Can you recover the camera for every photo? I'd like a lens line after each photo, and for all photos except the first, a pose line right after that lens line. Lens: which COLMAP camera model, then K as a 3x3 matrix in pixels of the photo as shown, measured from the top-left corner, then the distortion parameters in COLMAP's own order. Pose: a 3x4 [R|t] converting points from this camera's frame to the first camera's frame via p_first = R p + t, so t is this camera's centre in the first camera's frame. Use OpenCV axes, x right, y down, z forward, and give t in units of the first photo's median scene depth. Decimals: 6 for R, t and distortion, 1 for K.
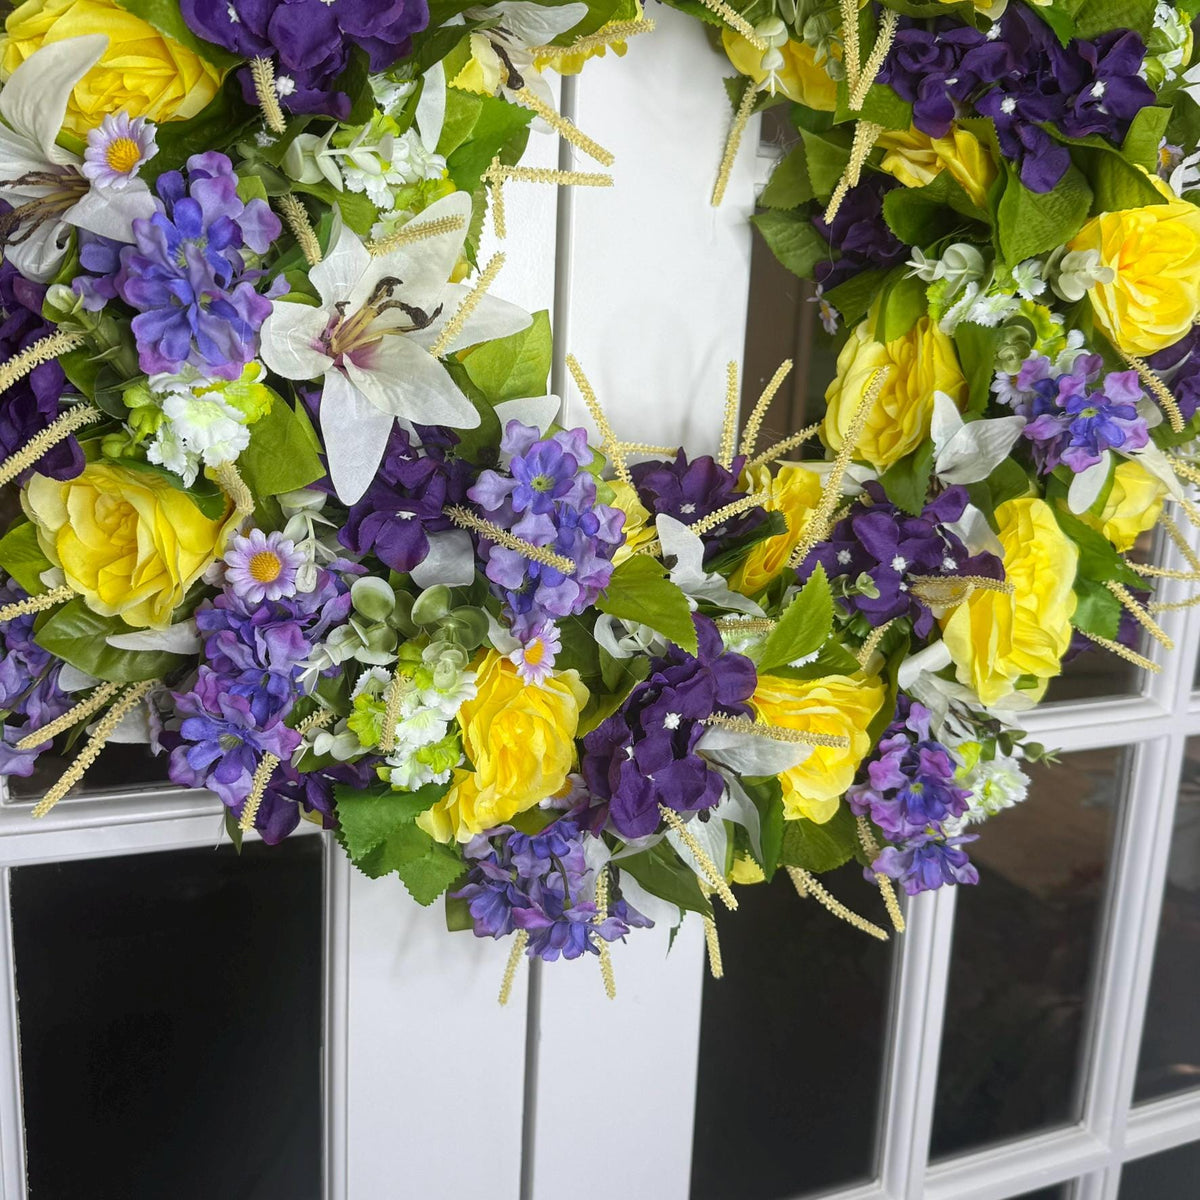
lens RADIAL K [[1300.3, 0, 600.0], [0, 1300.3, 600.0], [0, 0, 1]] dist [0.163426, -0.383282]
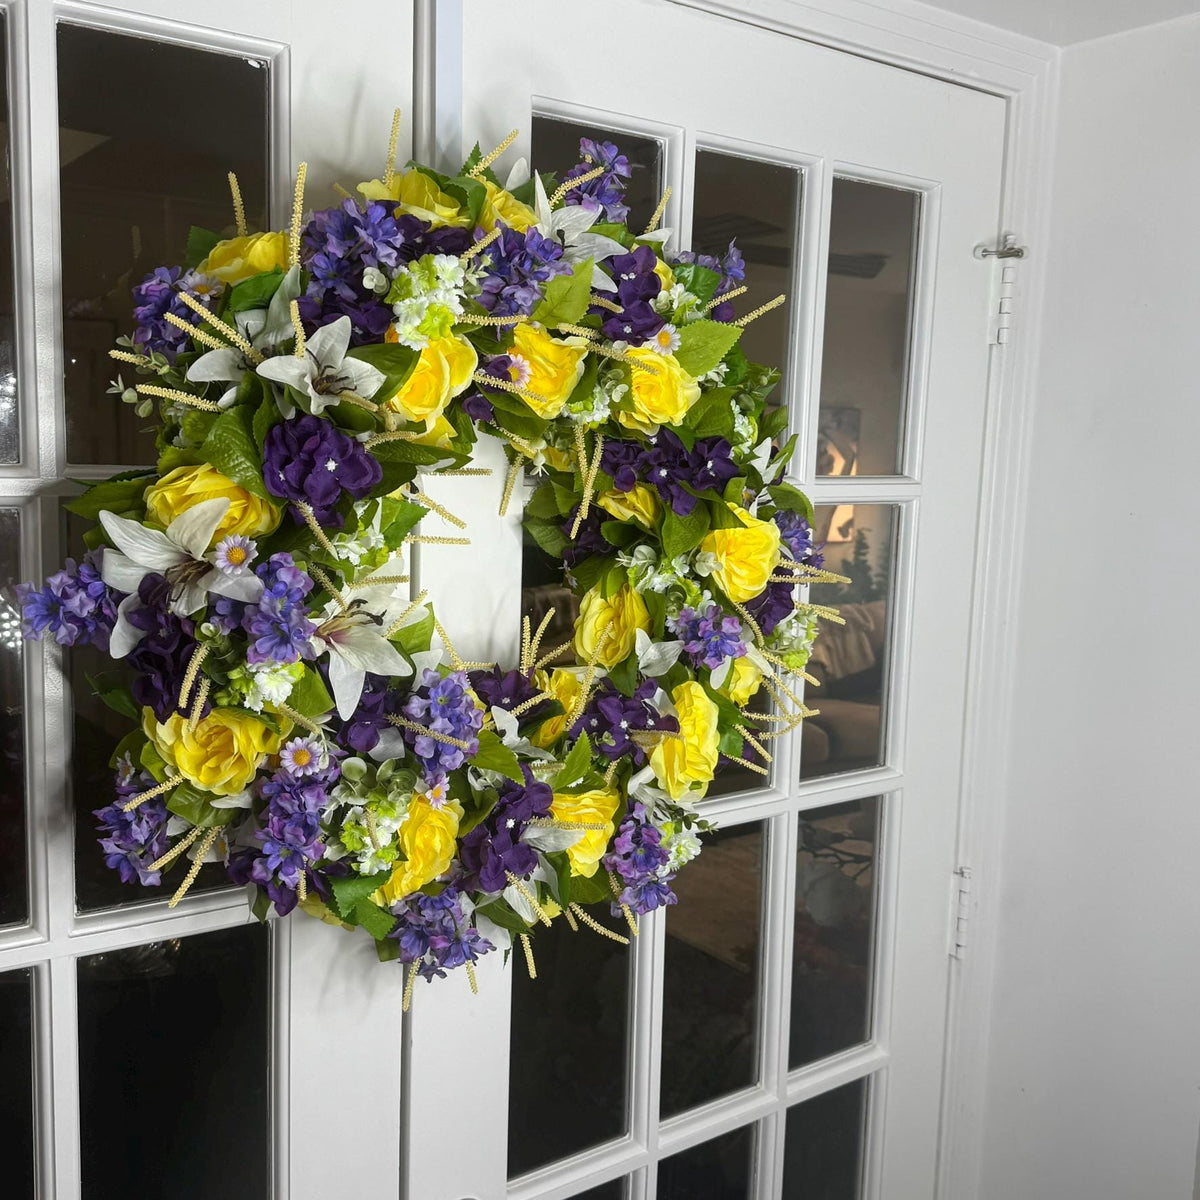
lens RADIAL K [[1300.3, 0, 600.0], [0, 1300.3, 600.0], [0, 0, 1]] dist [0.163426, -0.383282]
pose [[0.971771, -0.043354, 0.231908, -0.215521], [0.063695, 0.994680, -0.080955, -0.056440], [-0.227165, 0.093441, 0.969363, -0.758051]]
